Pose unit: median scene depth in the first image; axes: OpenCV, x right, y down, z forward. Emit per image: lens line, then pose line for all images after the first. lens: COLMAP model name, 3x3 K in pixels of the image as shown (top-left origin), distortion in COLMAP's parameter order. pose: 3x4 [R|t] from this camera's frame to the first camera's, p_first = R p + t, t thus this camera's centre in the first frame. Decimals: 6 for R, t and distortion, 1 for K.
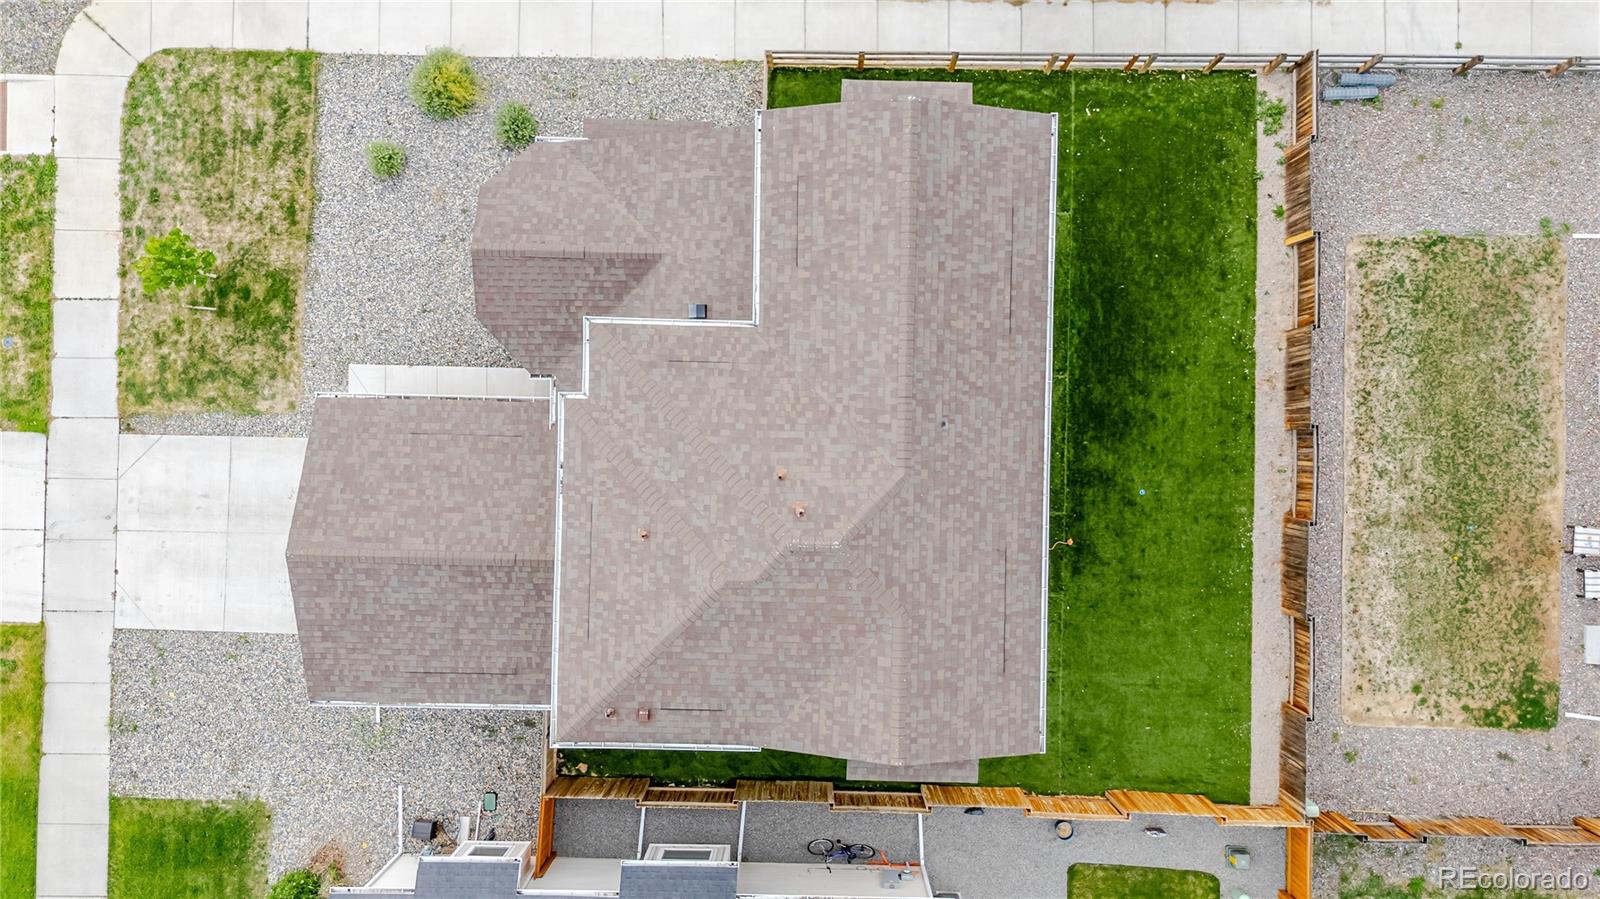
lens RADIAL K [[1185.3, 0, 802.7], [0, 1185.3, 449.1], [0, 0, 1]] dist [0.071768, -0.064798]
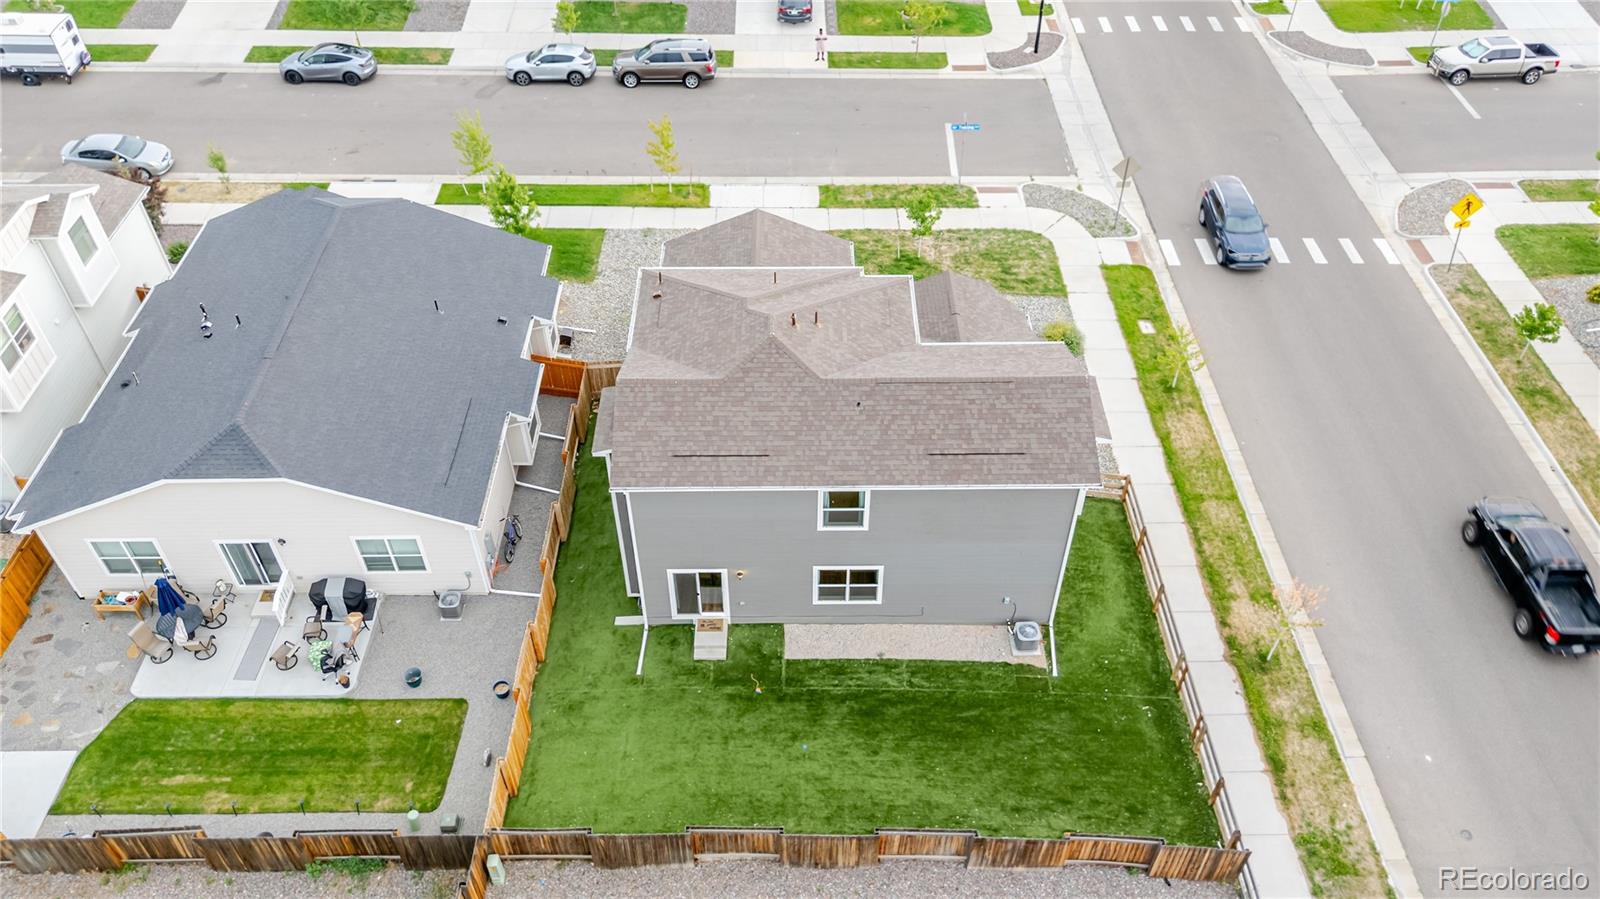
lens RADIAL K [[1185.3, 0, 797.2], [0, 1185.3, 448.3], [0, 0, 1]] dist [0.071768, -0.064798]
pose [[0.025591, 0.697285, -0.716337, 0.847571], [-0.999660, 0.014309, -0.021784, 0.061039], [-0.004940, 0.716652, 0.697414, 0.055689]]
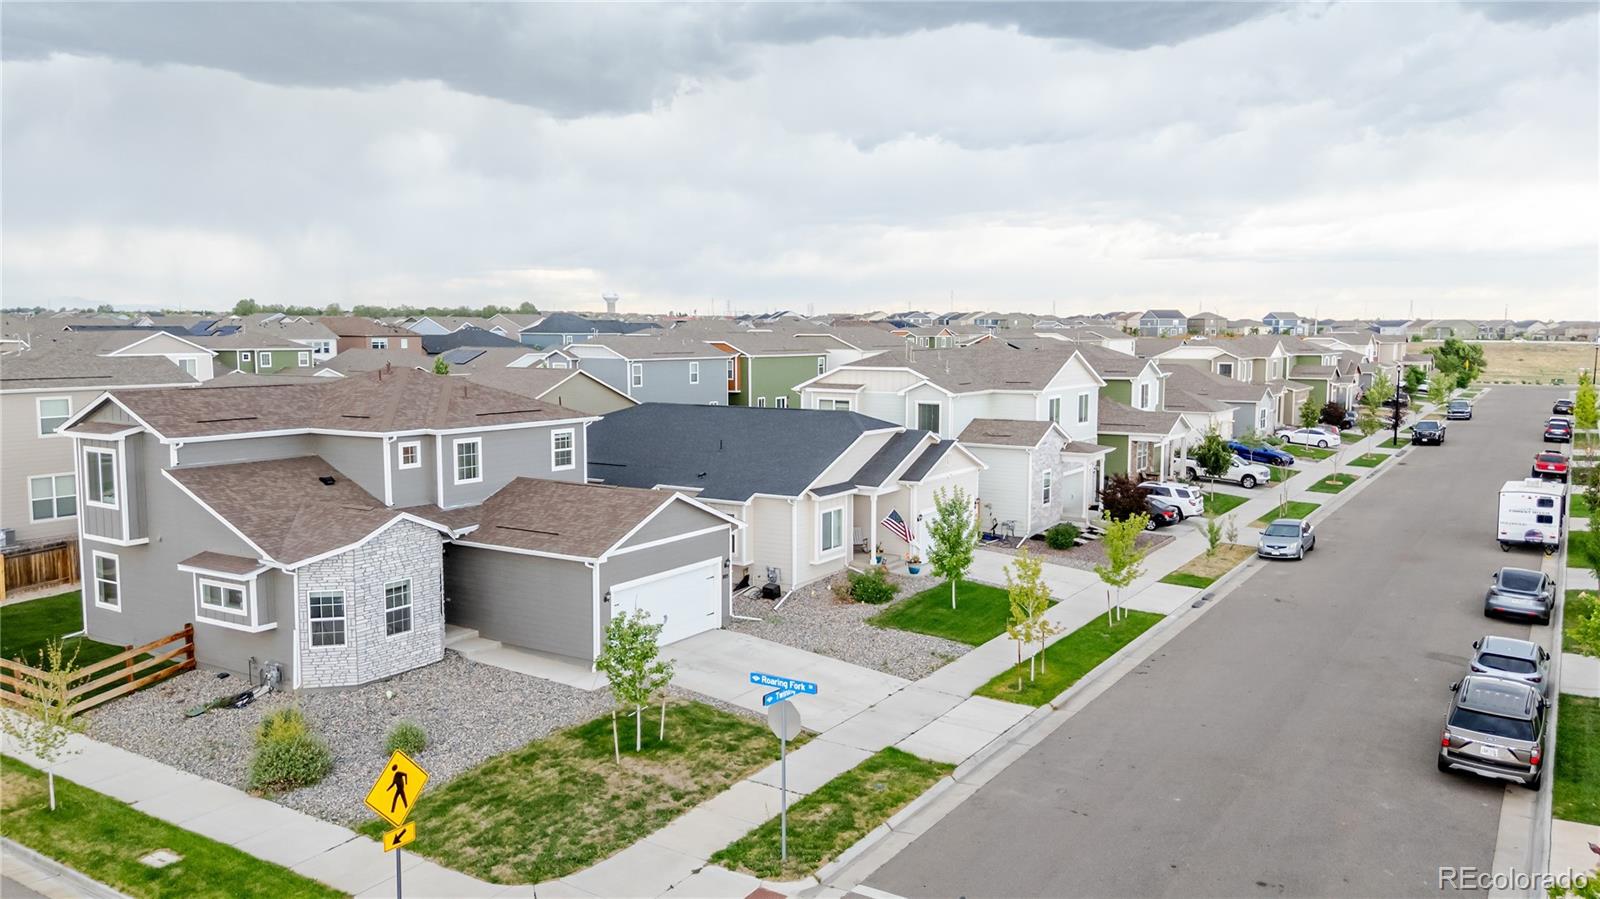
lens RADIAL K [[1185.3, 0, 801.5], [0, 1185.3, 449.3], [0, 0, 1]] dist [0.071768, -0.064798]
pose [[-0.851585, -0.047167, 0.522090, -1.048379], [0.524089, -0.098601, 0.845937, -0.815675], [0.011579, 0.994009, 0.108687, 0.671778]]
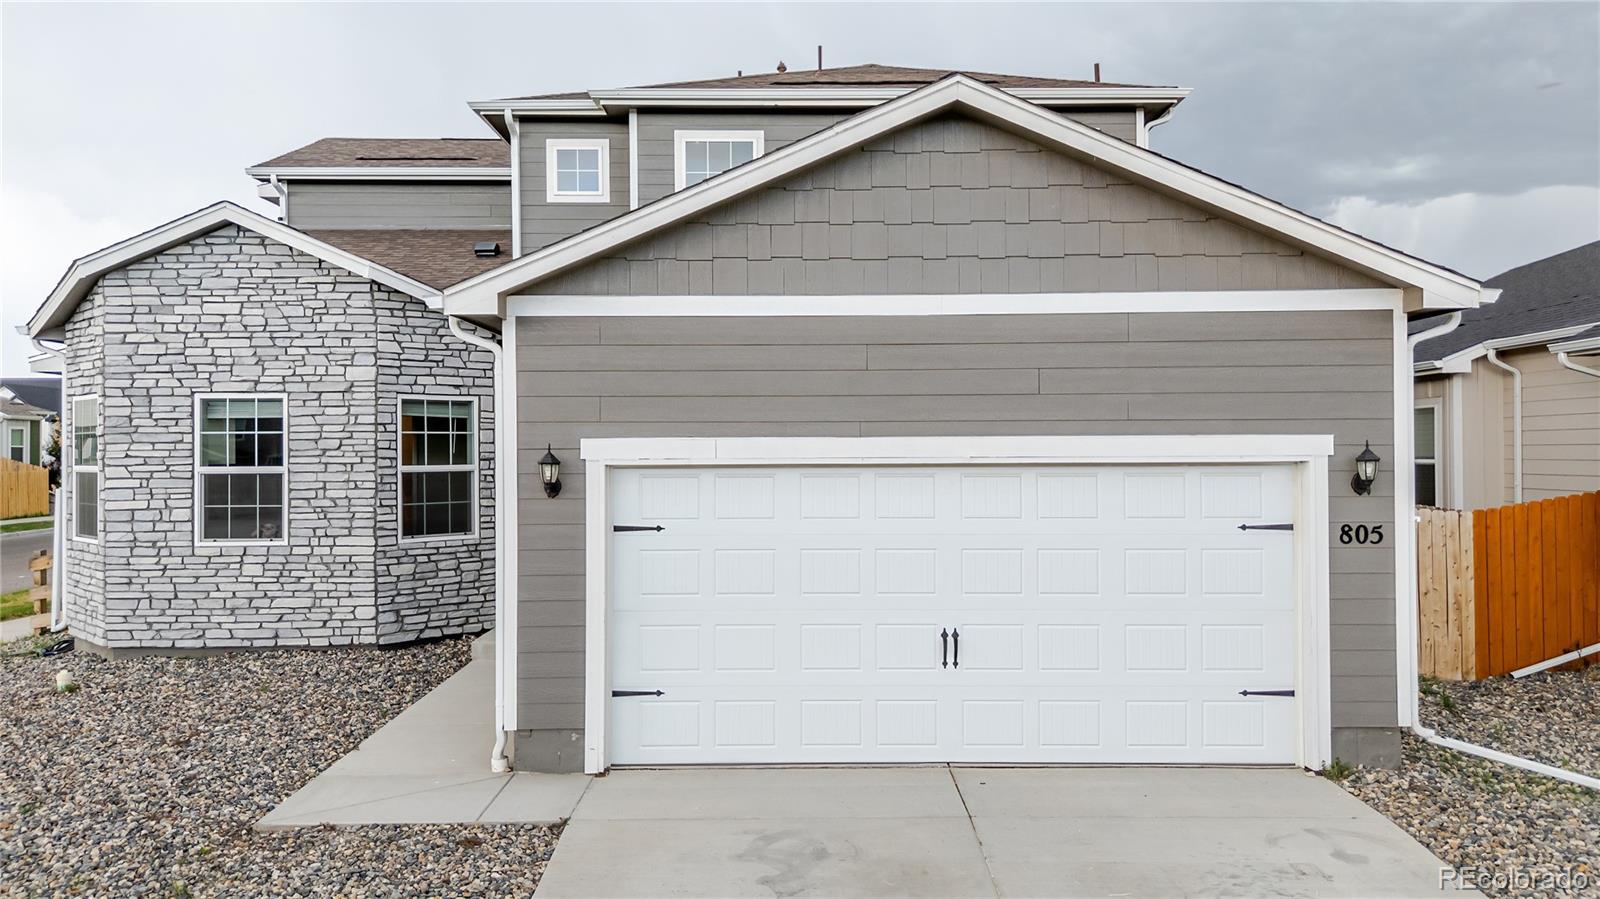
lens RADIAL K [[1185.3, 0, 805.0], [0, 1185.3, 447.5], [0, 0, 1]] dist [0.071768, -0.064798]
pose [[-0.033100, 0.007524, 0.999424, -0.612679], [0.999346, -0.014340, 0.033206, 0.032938], [0.014582, 0.999869, -0.007044, 0.914948]]
